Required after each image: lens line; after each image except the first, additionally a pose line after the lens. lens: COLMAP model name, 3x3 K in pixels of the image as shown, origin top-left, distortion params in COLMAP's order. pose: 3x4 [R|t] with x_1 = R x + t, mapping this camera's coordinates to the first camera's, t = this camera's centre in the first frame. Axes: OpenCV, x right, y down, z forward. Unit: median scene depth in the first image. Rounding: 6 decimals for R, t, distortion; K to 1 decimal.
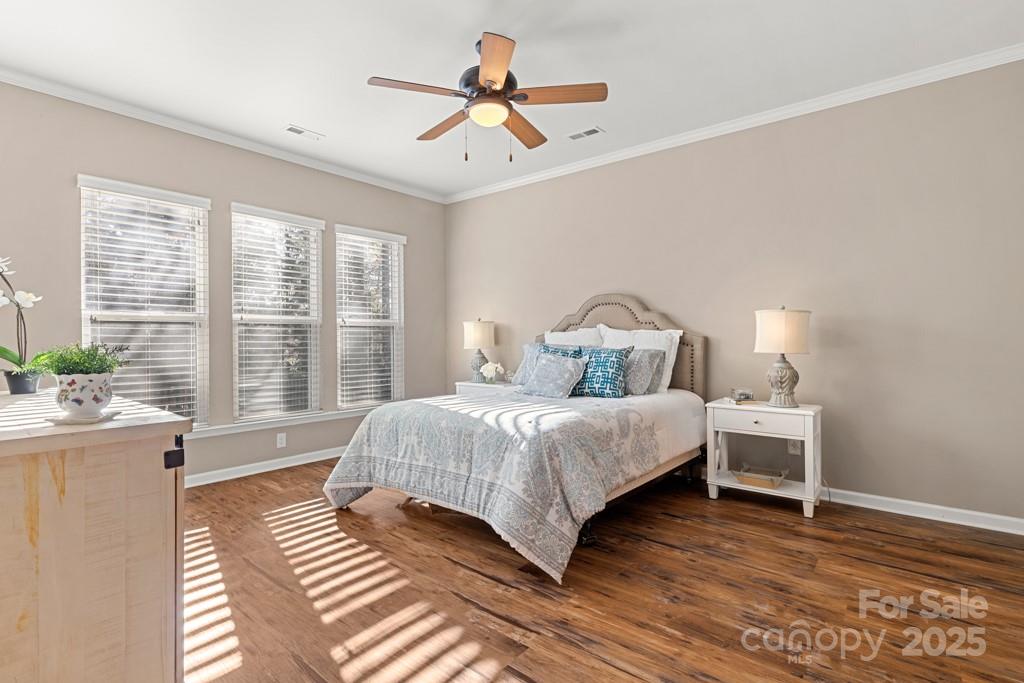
lens RADIAL K [[483.4, 0, 511.5], [0, 483.4, 338.0], [0, 0, 1]] dist [0.004573, 0.000771]
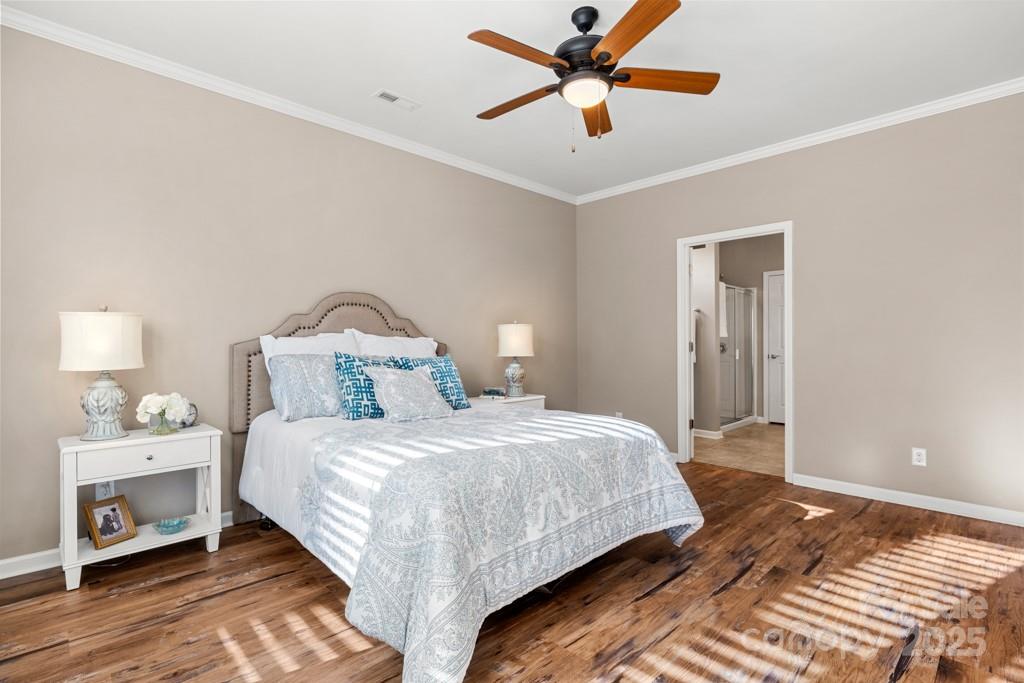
lens RADIAL K [[483.4, 0, 511.6], [0, 483.4, 343.9], [0, 0, 1]] dist [0.004573, 0.000771]
pose [[0.126500, -0.001580, 0.991965, -0.904977], [0.007027, 0.999975, 0.000696, -0.003270], [-0.991942, 0.006882, 0.126508, 0.987297]]
